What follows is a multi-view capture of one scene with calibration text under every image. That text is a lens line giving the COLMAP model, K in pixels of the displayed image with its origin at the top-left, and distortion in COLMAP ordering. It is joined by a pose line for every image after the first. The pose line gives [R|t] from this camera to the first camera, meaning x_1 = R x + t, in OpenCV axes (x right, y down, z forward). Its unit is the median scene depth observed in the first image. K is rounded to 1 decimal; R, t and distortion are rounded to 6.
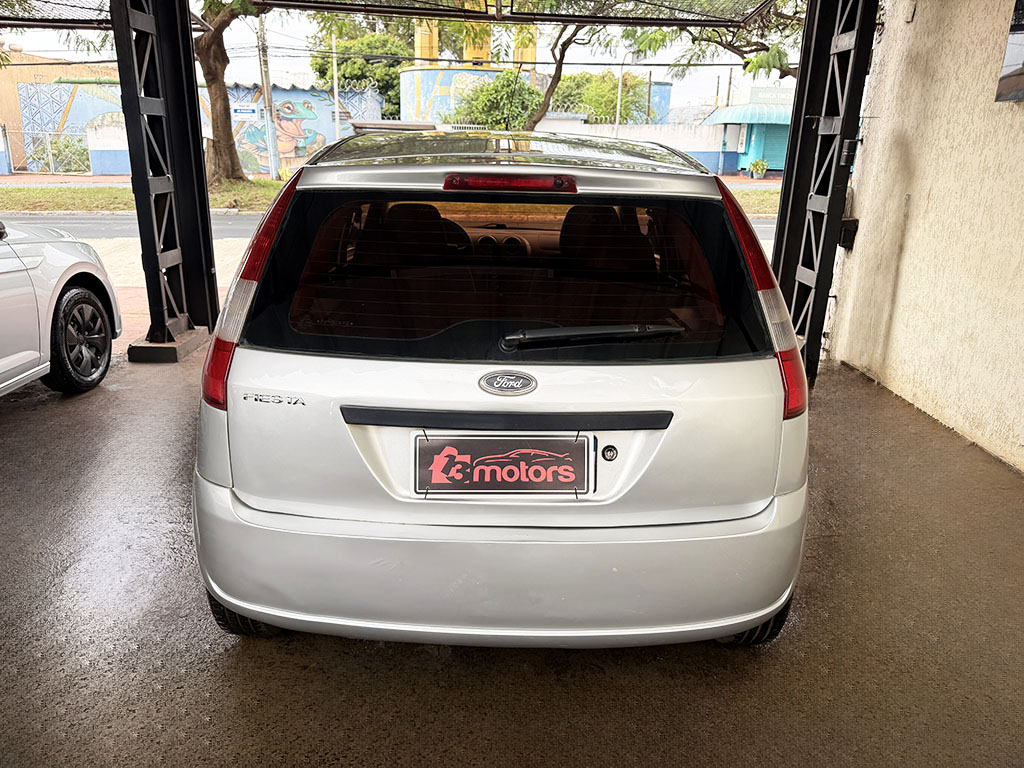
lens RADIAL K [[749.7, 0, 512.0], [0, 749.7, 384.0], [0, 0, 1]] dist [0.041407, -0.032673]
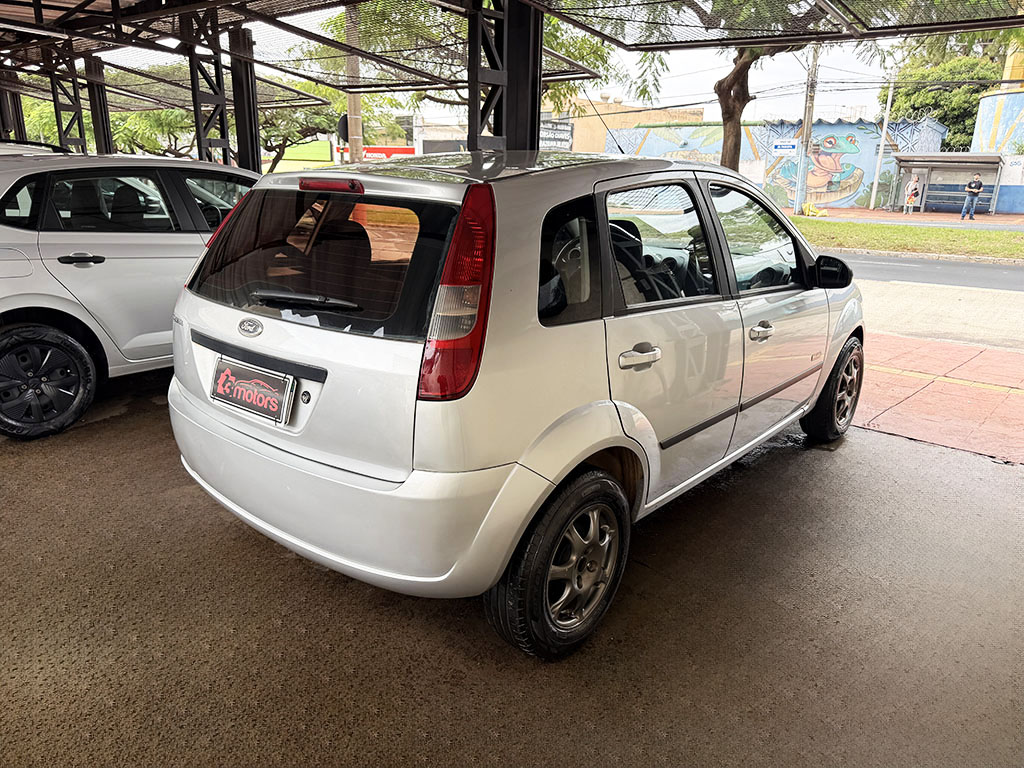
lens RADIAL K [[749.7, 0, 512.0], [0, 749.7, 384.0], [0, 0, 1]] dist [0.041407, -0.032673]
pose [[0.759371, 0.177242, -0.626052, 0.112996], [-0.204670, 0.978409, 0.028743, -0.003479], [0.617629, 0.106308, 0.779251, 0.022425]]
